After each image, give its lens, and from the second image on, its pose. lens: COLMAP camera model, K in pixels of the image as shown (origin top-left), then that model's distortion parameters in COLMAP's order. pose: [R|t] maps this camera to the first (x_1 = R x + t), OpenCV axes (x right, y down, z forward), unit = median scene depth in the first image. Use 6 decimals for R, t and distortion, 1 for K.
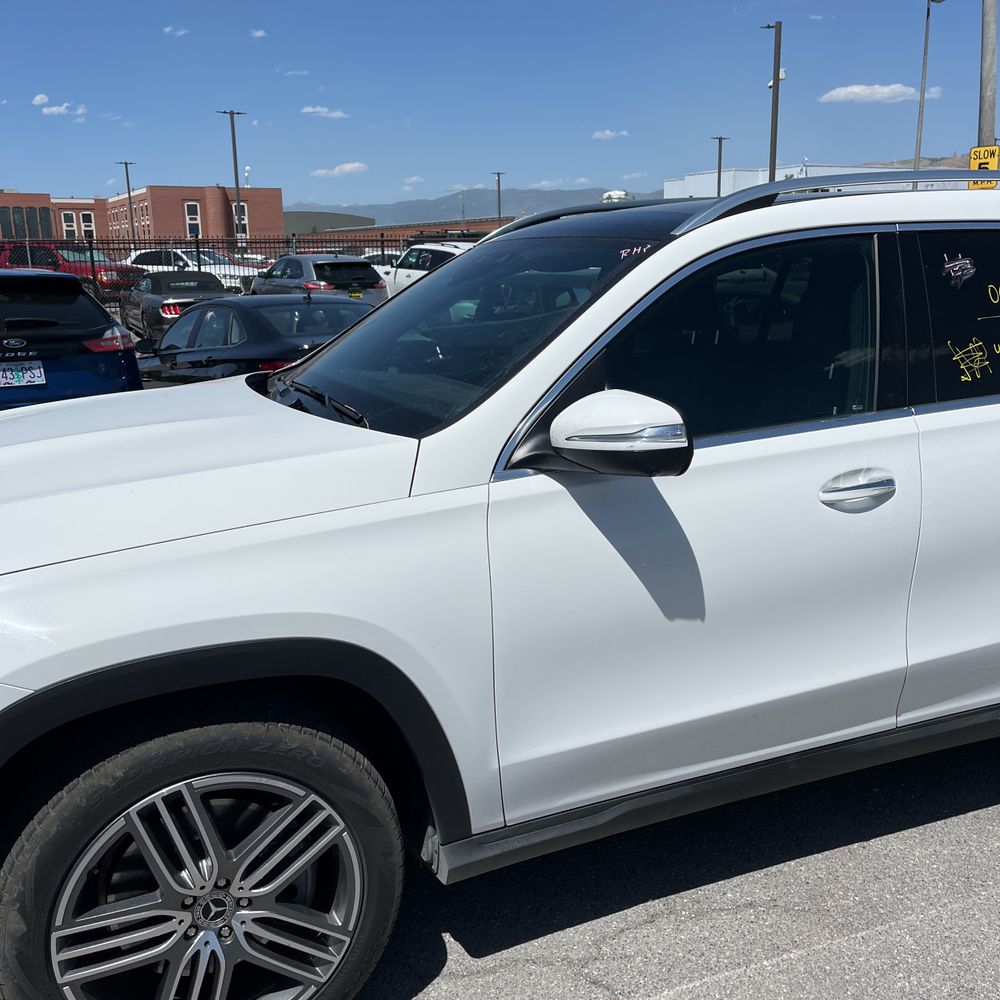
lens RADIAL K [[1003.1, 0, 485.8], [0, 1003.1, 501.0], [0, 0, 1]] dist [0.079579, -0.094003]
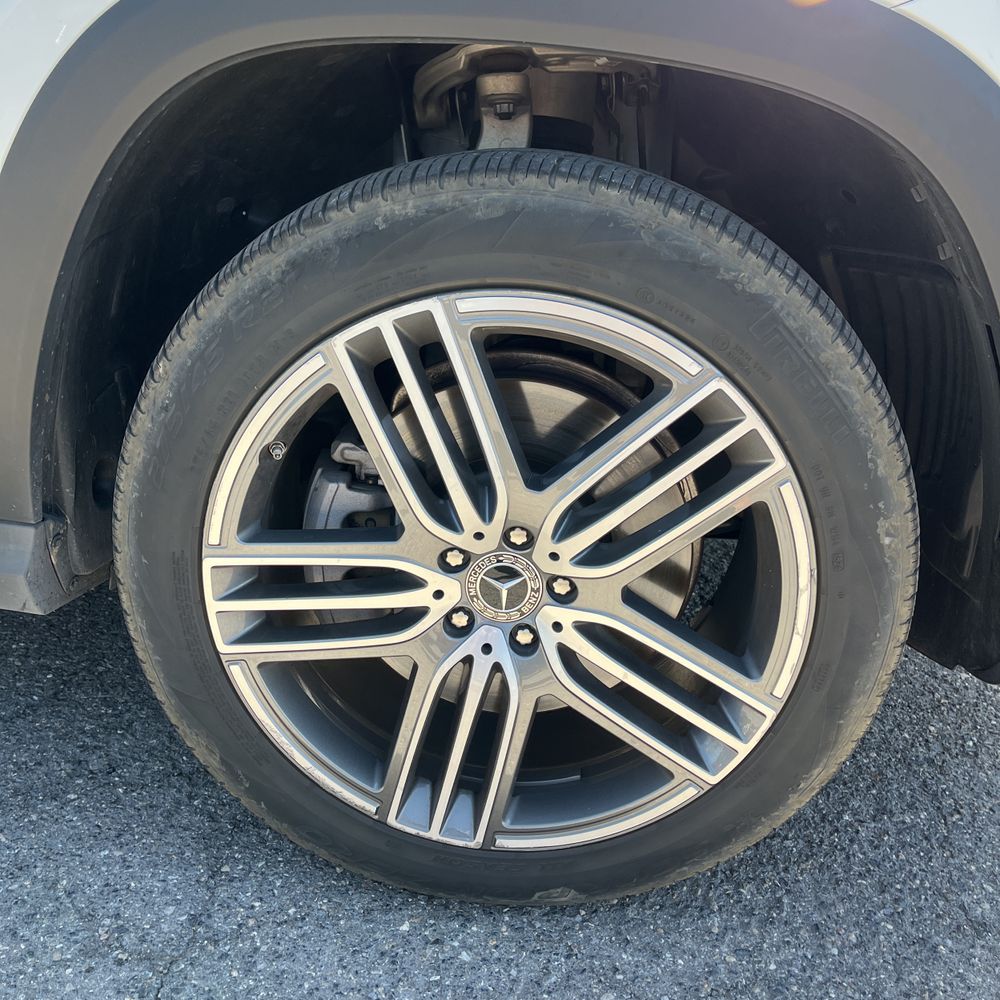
lens RADIAL K [[1003.1, 0, 485.8], [0, 1003.1, 501.0], [0, 0, 1]] dist [0.079579, -0.094003]
pose [[0.877494, 0.128028, -0.462184, -0.050207], [-0.059202, 0.985255, 0.160523, 0.277060], [0.475920, -0.113496, 0.872135, 0.560874]]
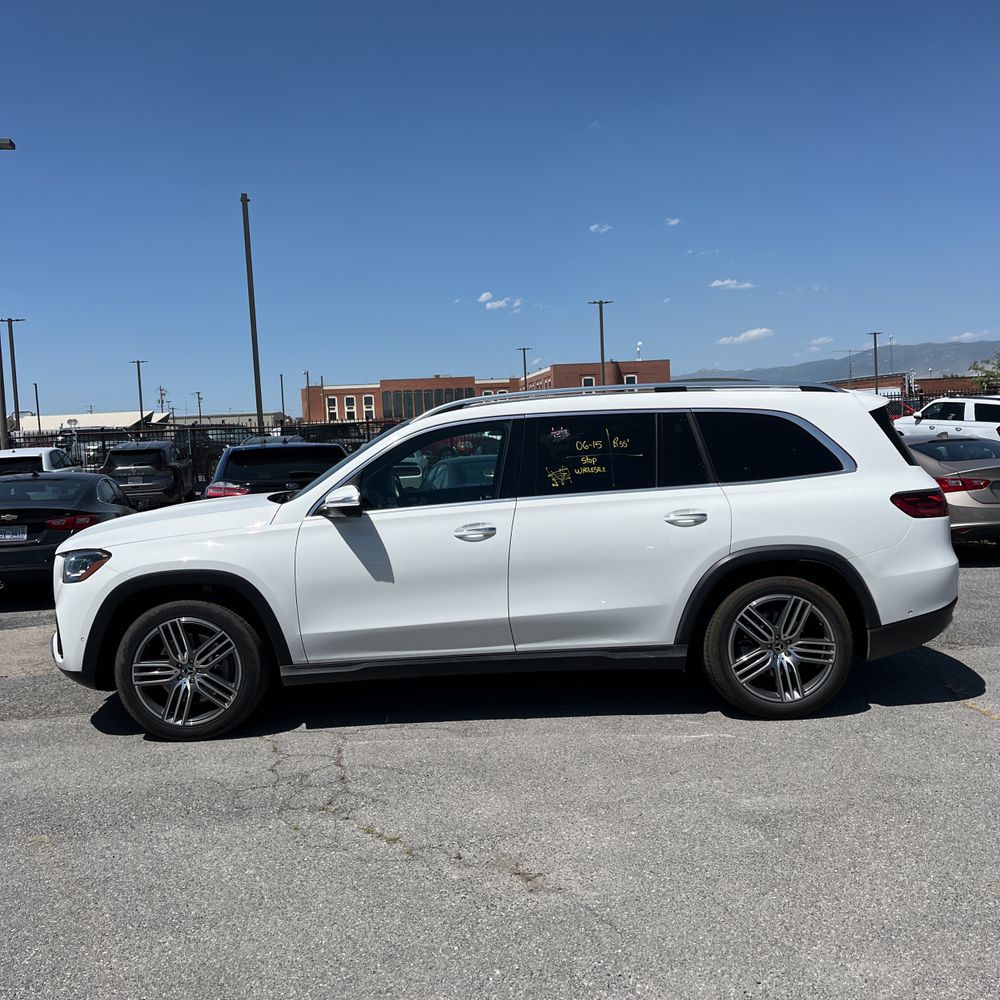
lens RADIAL K [[1003.1, 0, 485.8], [0, 1003.1, 501.0], [0, 0, 1]] dist [0.079579, -0.094003]
pose [[0.920295, 0.001180, -0.391224, 1.521318], [-0.062277, 0.987686, -0.143518, 0.287706], [0.386237, 0.156443, 0.909036, -1.228646]]
